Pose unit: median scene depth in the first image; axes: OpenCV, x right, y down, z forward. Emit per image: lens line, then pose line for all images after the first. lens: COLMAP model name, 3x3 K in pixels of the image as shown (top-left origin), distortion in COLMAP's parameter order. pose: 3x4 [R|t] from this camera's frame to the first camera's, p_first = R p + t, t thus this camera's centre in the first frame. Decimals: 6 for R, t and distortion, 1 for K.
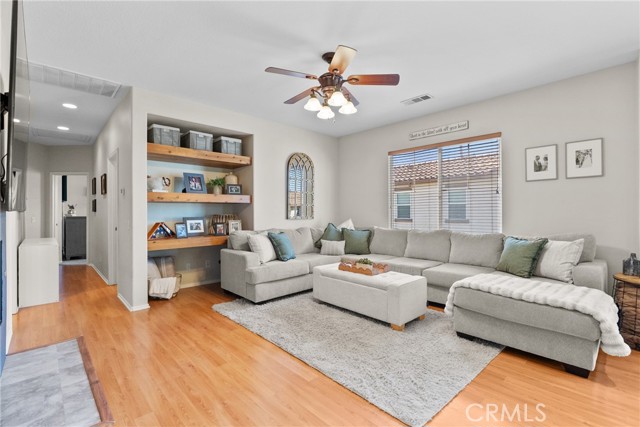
lens RADIAL K [[290.4, 0, 322.5], [0, 290.4, 212.4], [0, 0, 1]] dist [-0.007951, 0.000418]
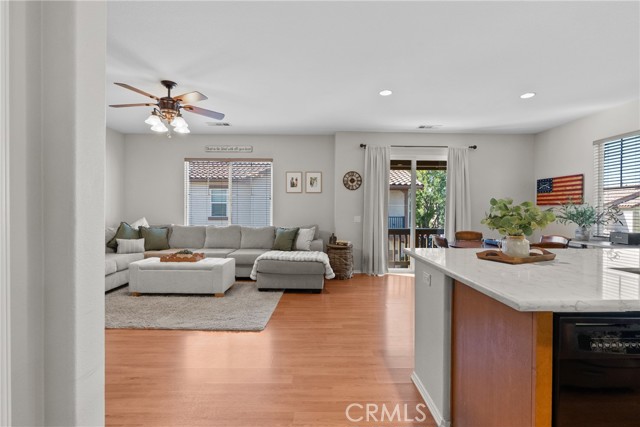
lens RADIAL K [[290.4, 0, 322.5], [0, 290.4, 212.4], [0, 0, 1]] dist [-0.007951, 0.000418]
pose [[0.680483, 0.001268, 0.732763, -0.330292], [-0.009206, 0.999934, 0.006818, -0.011245], [-0.732706, -0.011386, 0.680450, -0.234443]]
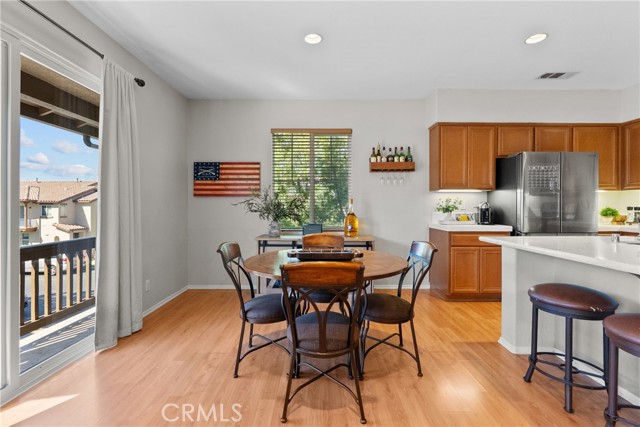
lens RADIAL K [[293.6, 0, 320.3], [0, 293.6, 205.6], [0, 0, 1]] dist [-0.007125, 0.000394]
pose [[-0.722893, 0.005834, 0.690935, 0.396698], [0.002285, 0.999979, -0.006054, -0.004780], [-0.690956, -0.002798, -0.722891, 0.449637]]
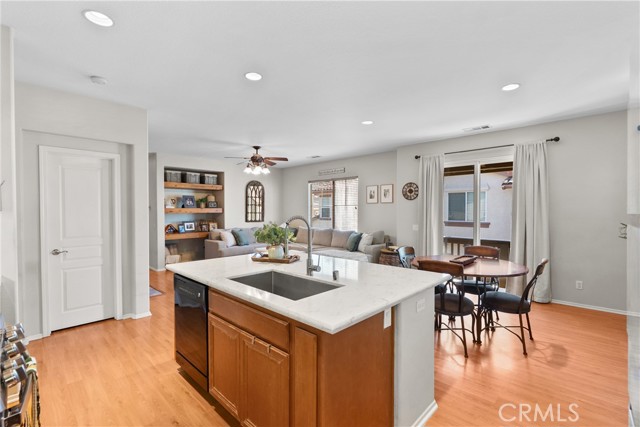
lens RADIAL K [[290.4, 0, 322.5], [0, 290.4, 212.4], [0, 0, 1]] dist [-0.007951, 0.000418]
pose [[0.999021, 0.002076, 0.044190, 0.325523], [-0.002432, 0.999965, 0.008016, -0.061792], [-0.044172, -0.008115, 0.998991, -0.897977]]
